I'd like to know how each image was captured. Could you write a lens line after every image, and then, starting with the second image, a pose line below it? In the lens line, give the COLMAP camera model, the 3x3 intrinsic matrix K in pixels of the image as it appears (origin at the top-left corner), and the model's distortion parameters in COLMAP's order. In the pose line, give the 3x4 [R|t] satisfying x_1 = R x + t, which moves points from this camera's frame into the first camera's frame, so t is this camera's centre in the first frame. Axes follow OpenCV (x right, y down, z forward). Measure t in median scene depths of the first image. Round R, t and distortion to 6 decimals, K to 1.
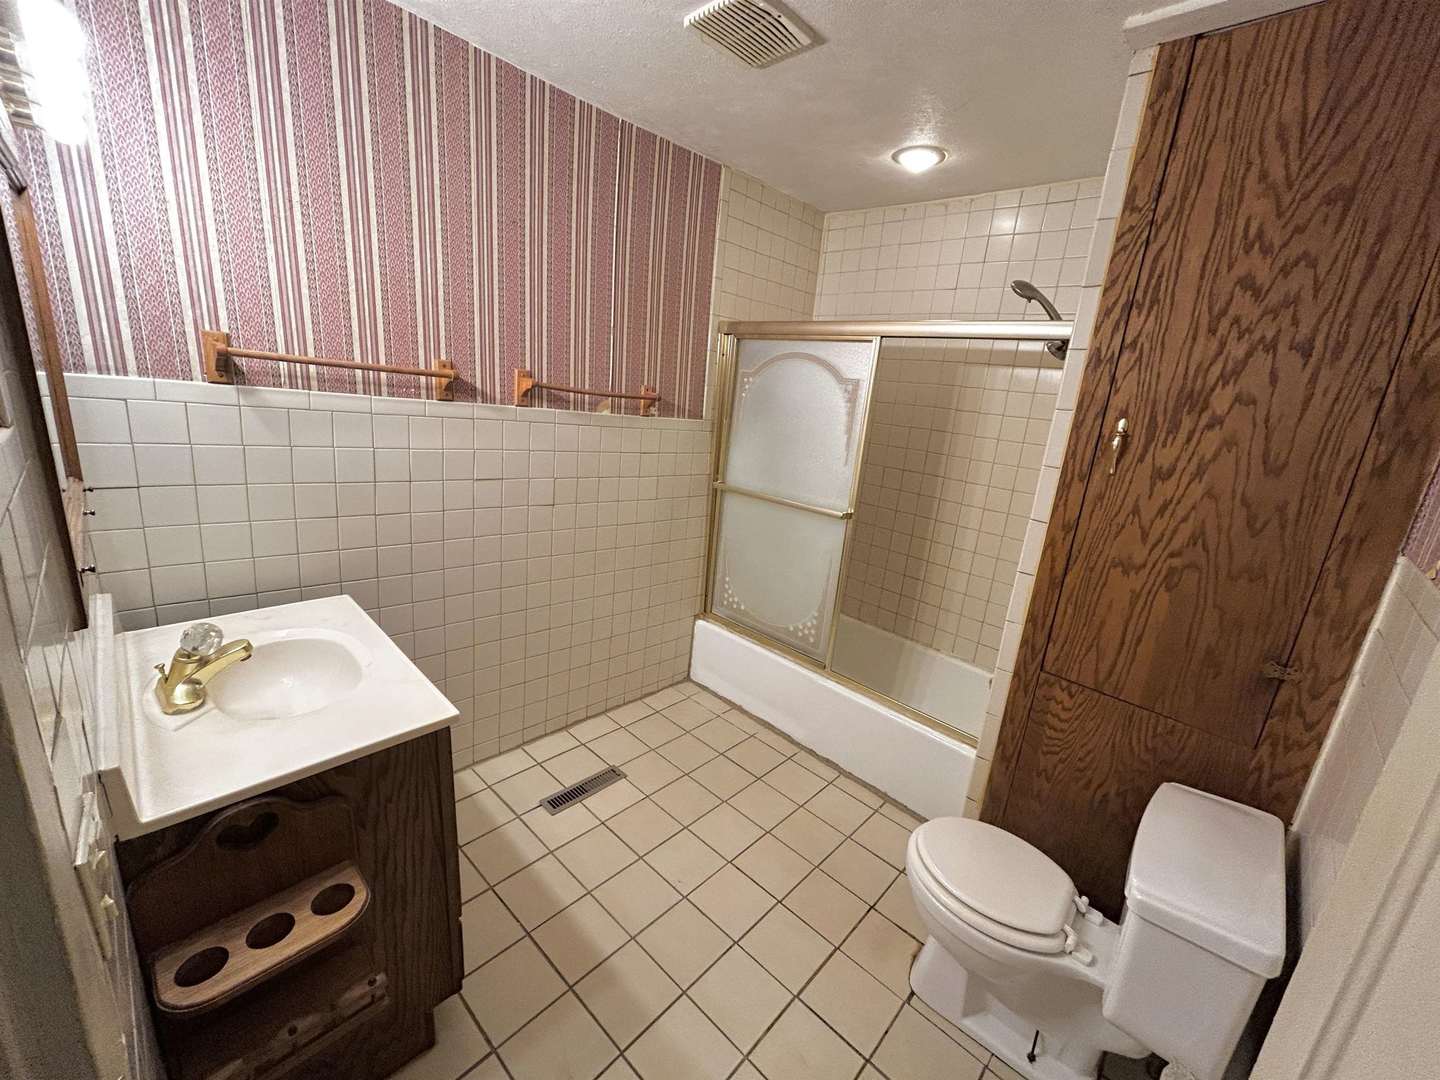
lens RADIAL K [[584.8, 0, 716.8], [0, 584.8, 543.6], [0, 0, 1]] dist [-0.003968, 0.000058]
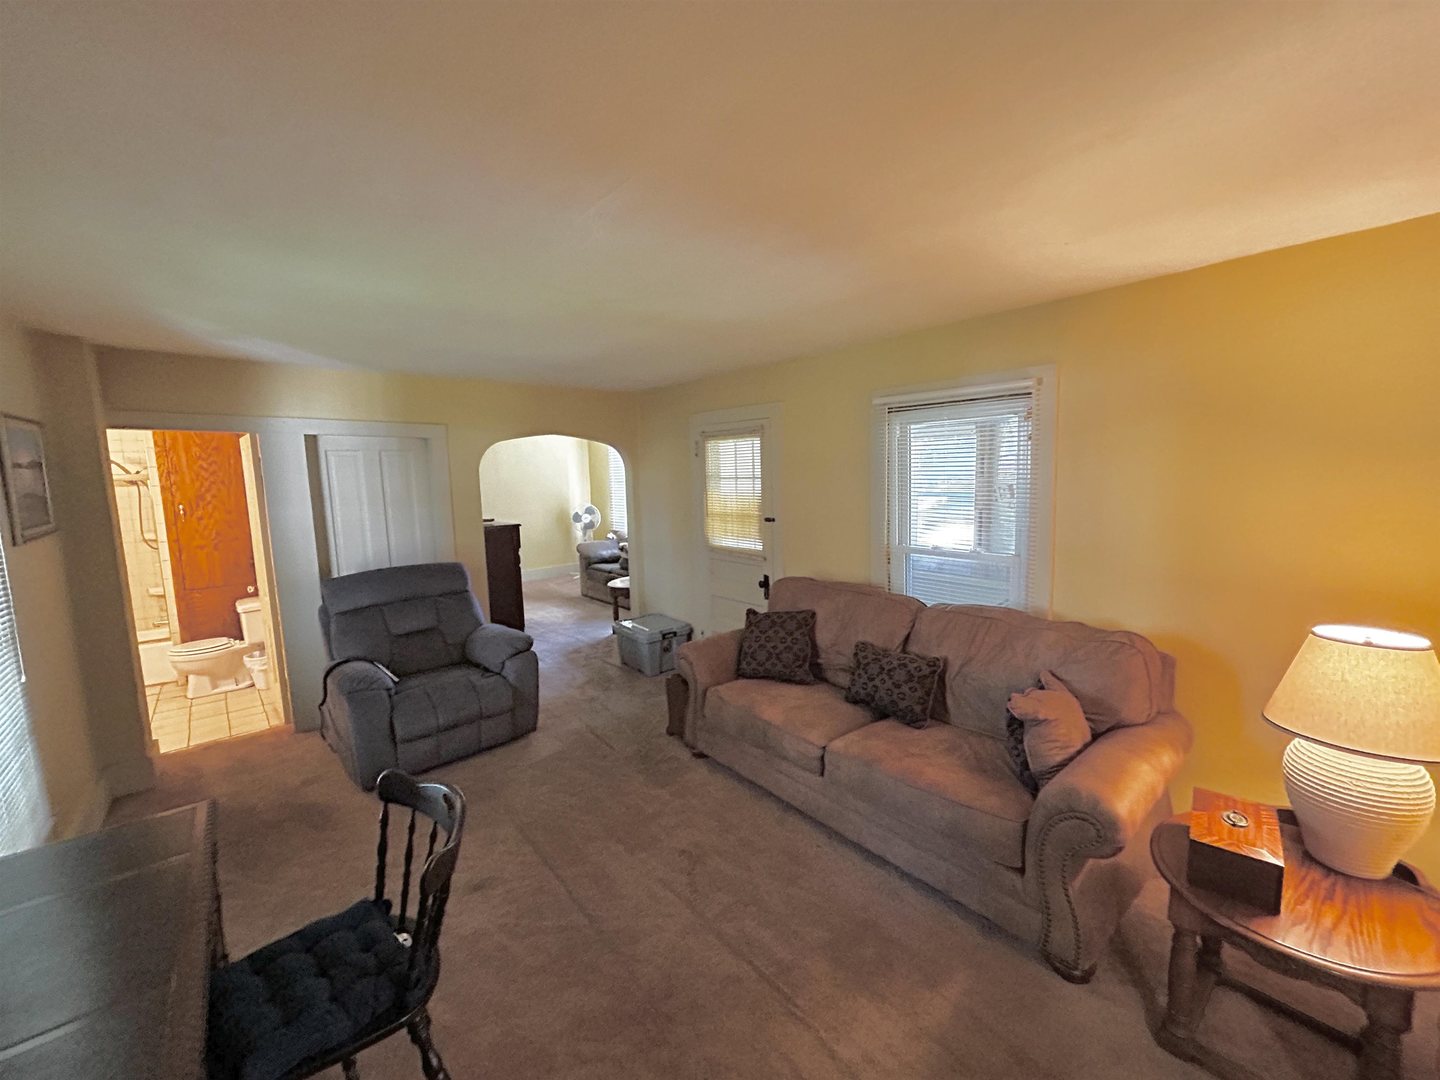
lens RADIAL K [[584.8, 0, 723.1], [0, 584.8, 545.0], [0, 0, 1]] dist [-0.003968, 0.000058]
pose [[0.106644, -0.210209, 0.971823, -2.437075], [0.289082, 0.941730, 0.171978, 0.349995], [-0.951346, 0.262596, 0.161198, -2.618316]]
